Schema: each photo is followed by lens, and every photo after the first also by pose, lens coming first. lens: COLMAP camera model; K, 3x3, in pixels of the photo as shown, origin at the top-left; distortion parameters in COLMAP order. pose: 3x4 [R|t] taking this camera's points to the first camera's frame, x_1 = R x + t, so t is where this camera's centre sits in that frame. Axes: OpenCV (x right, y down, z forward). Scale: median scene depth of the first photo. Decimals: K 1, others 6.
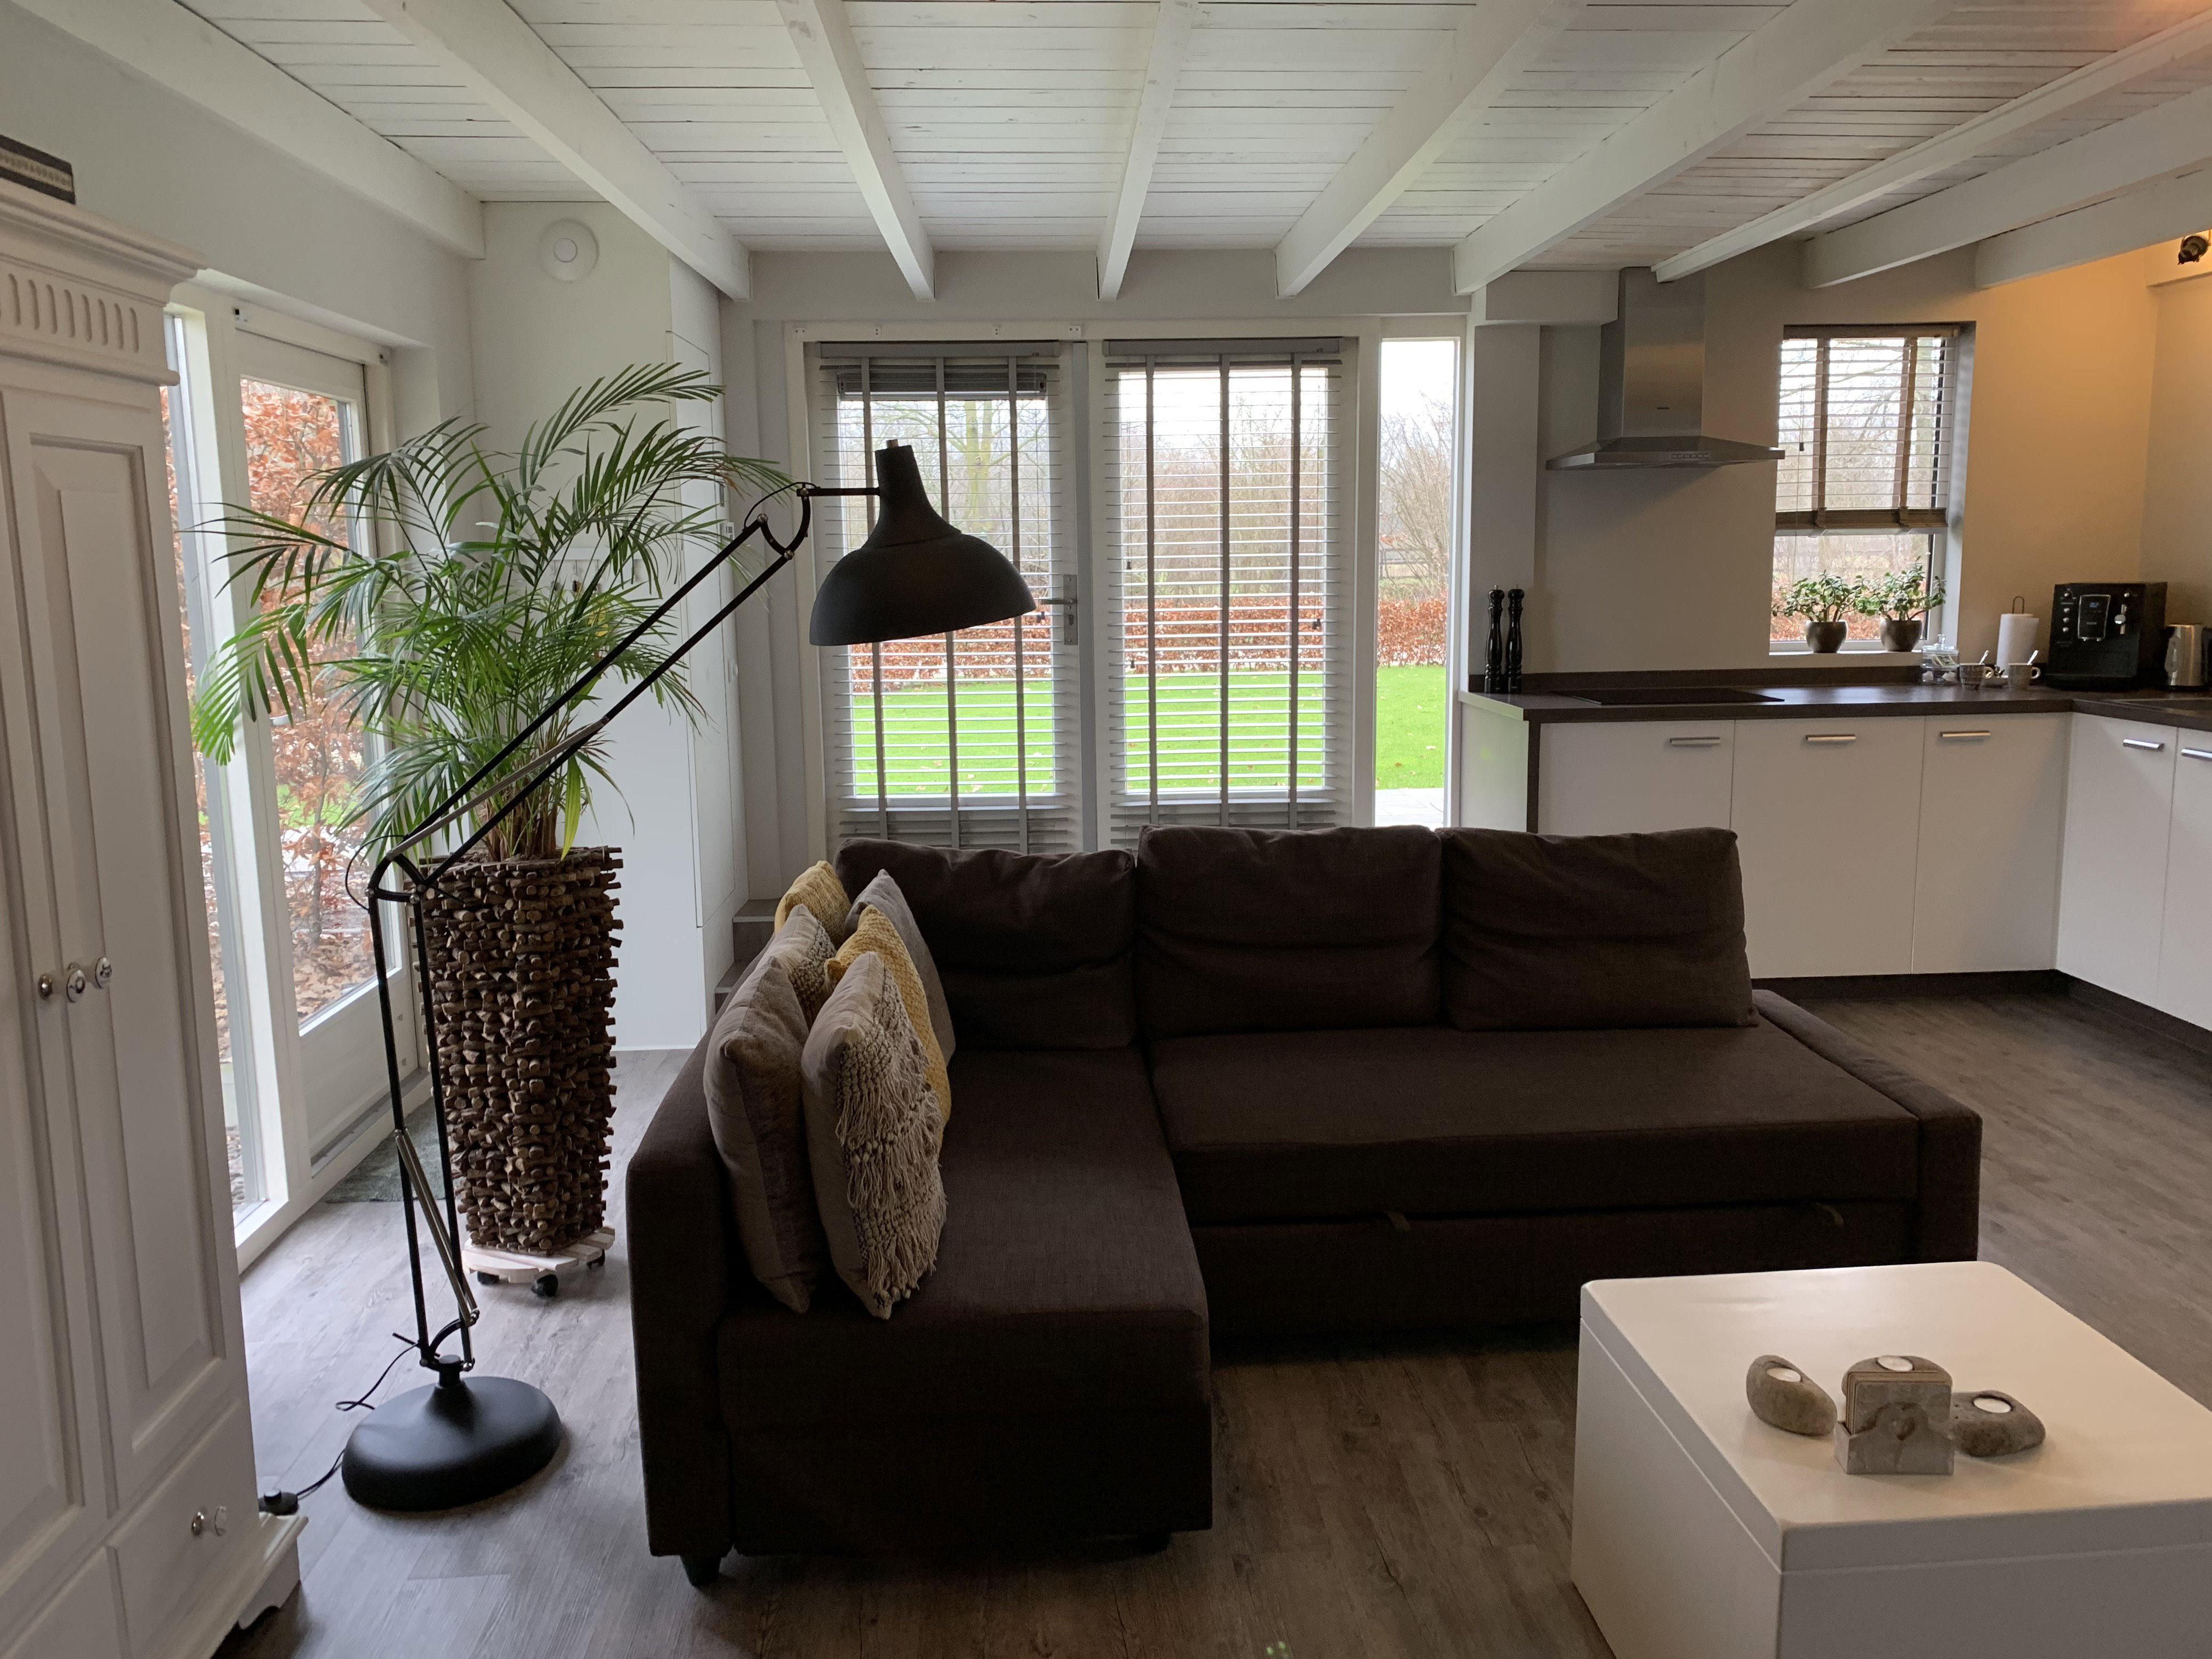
lens RADIAL K [[1671.5, 0, 1153.1], [0, 1671.5, 828.0], [0, 0, 1]] dist [-0.002080, -0.001458]
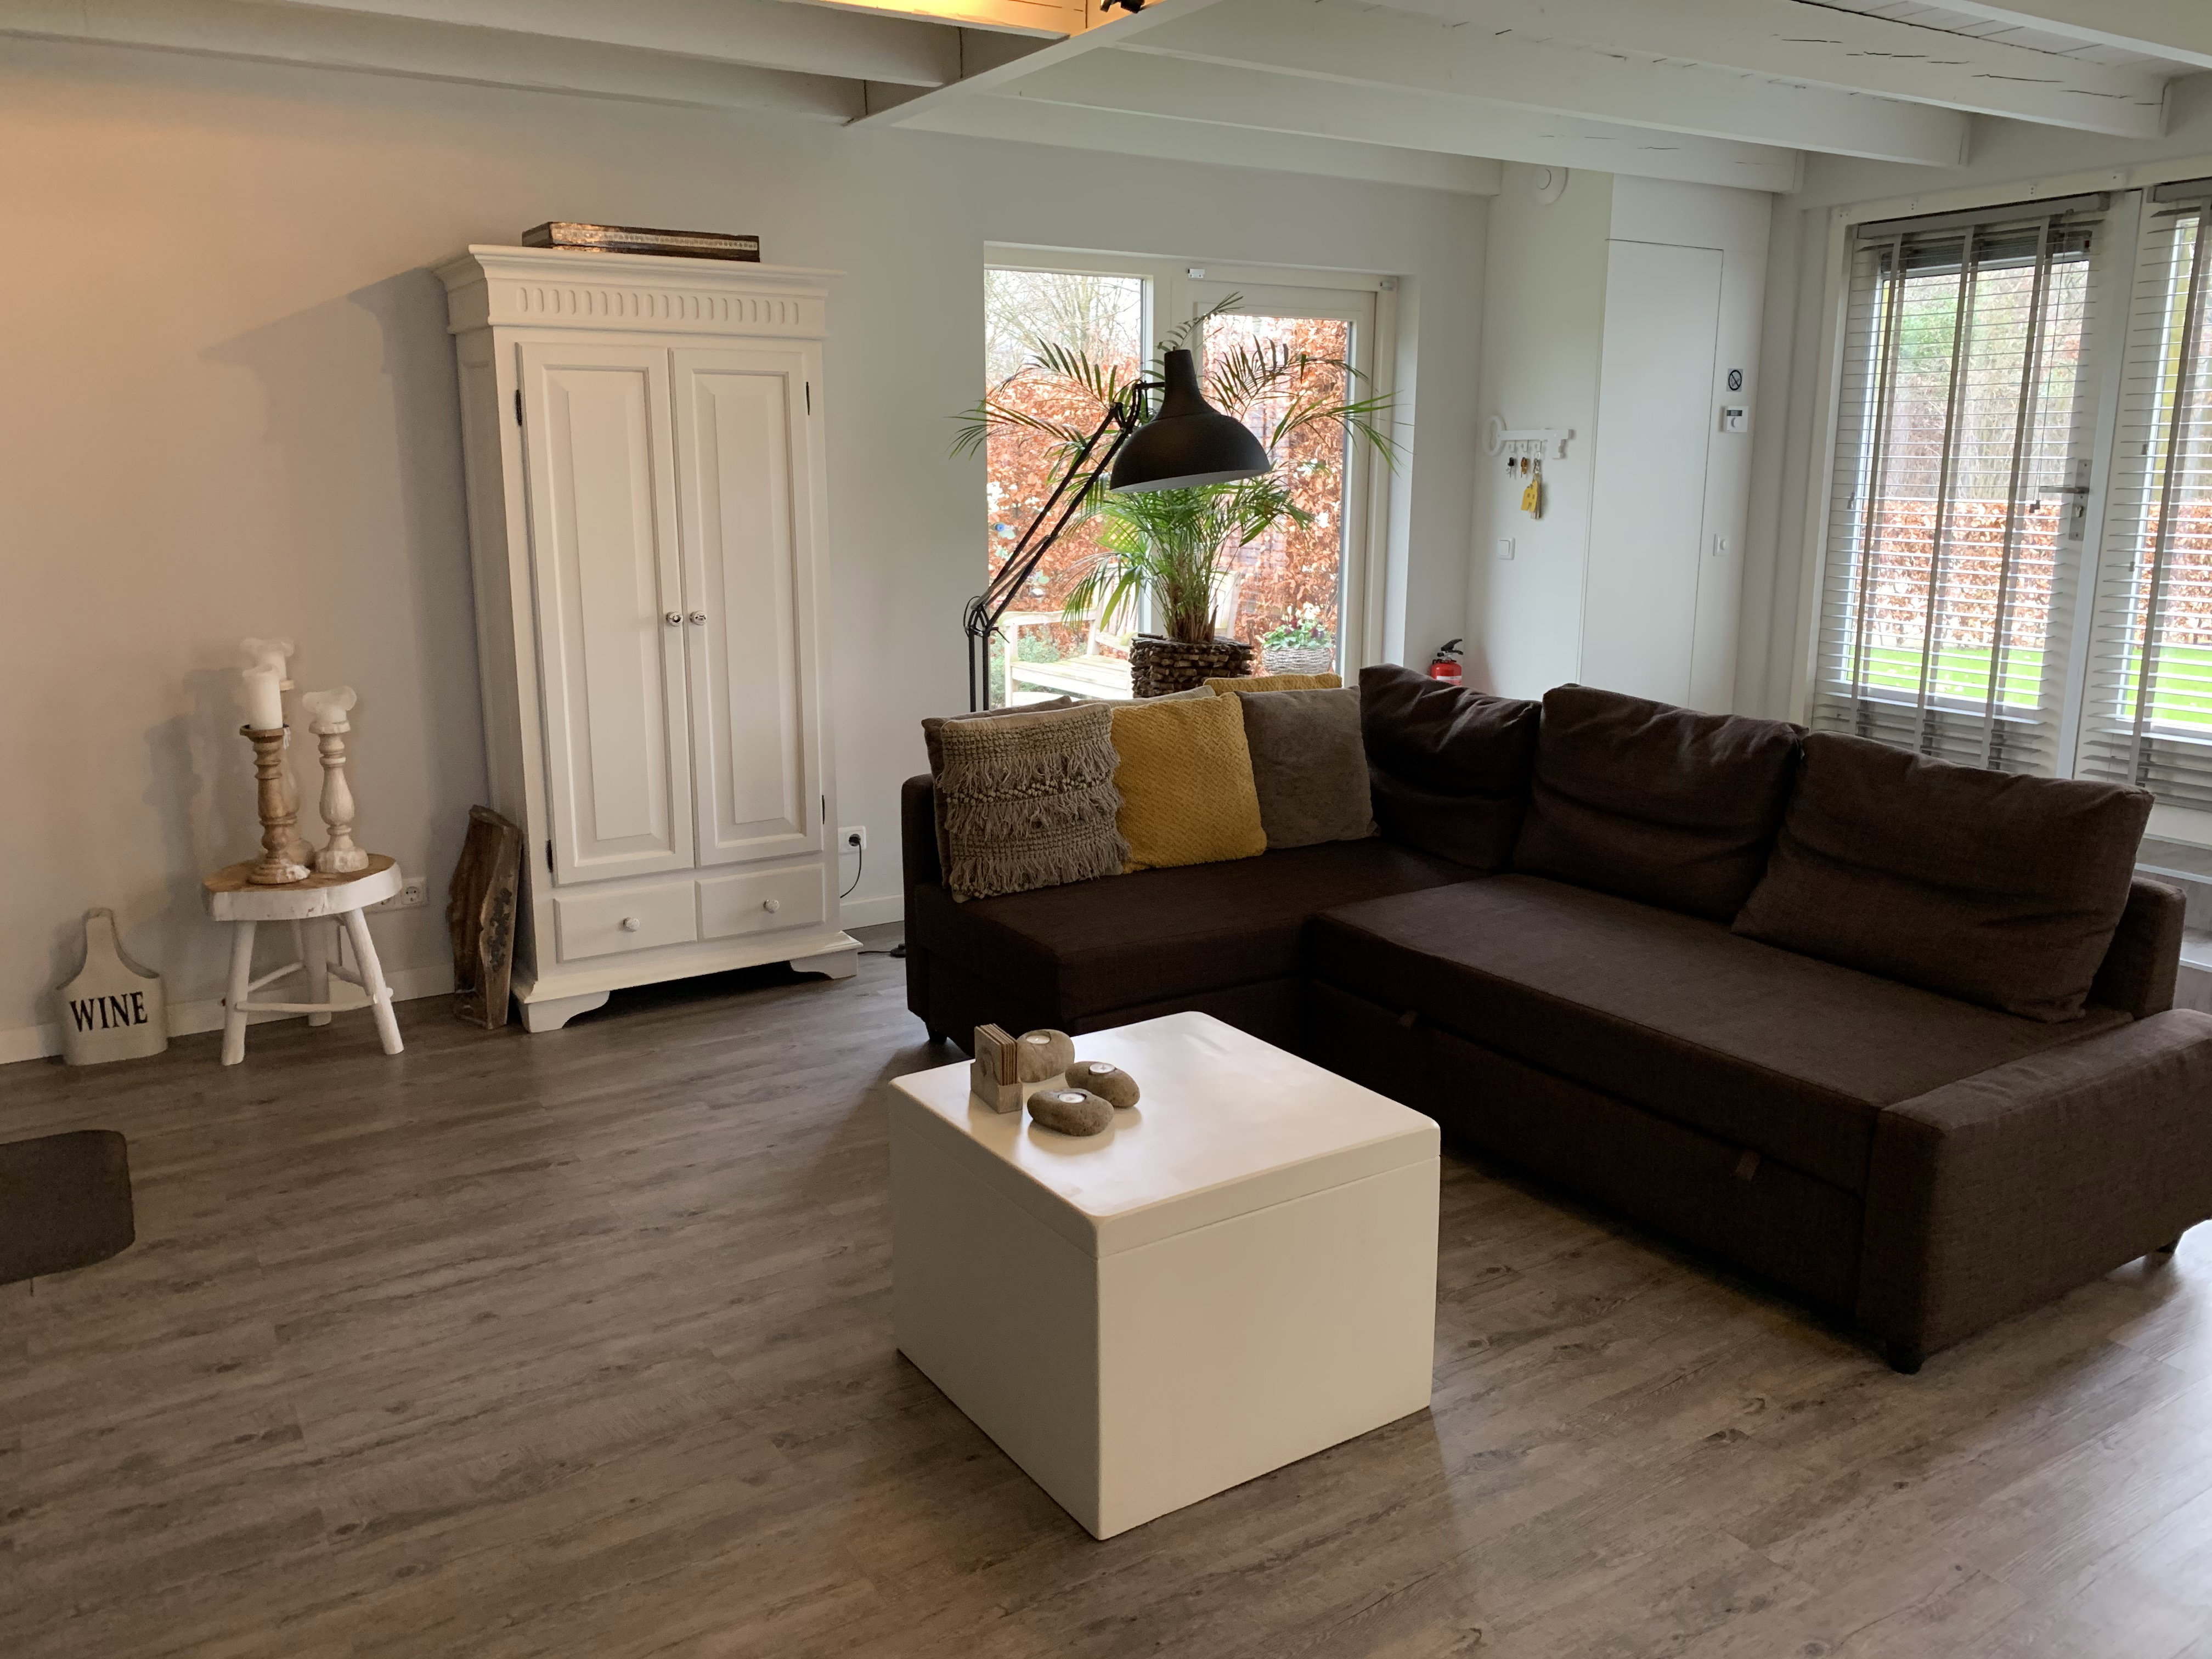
lens RADIAL K [[1700.3, 0, 1106.0], [0, 1700.3, 829.5], [0, 0, 1]] dist [-0.000621, -0.004269]
pose [[0.466025, 0.199810, -0.861915, 0.869979], [-0.149364, 0.977951, 0.145951, -0.025200], [0.872073, 0.060722, 0.485594, 0.209442]]
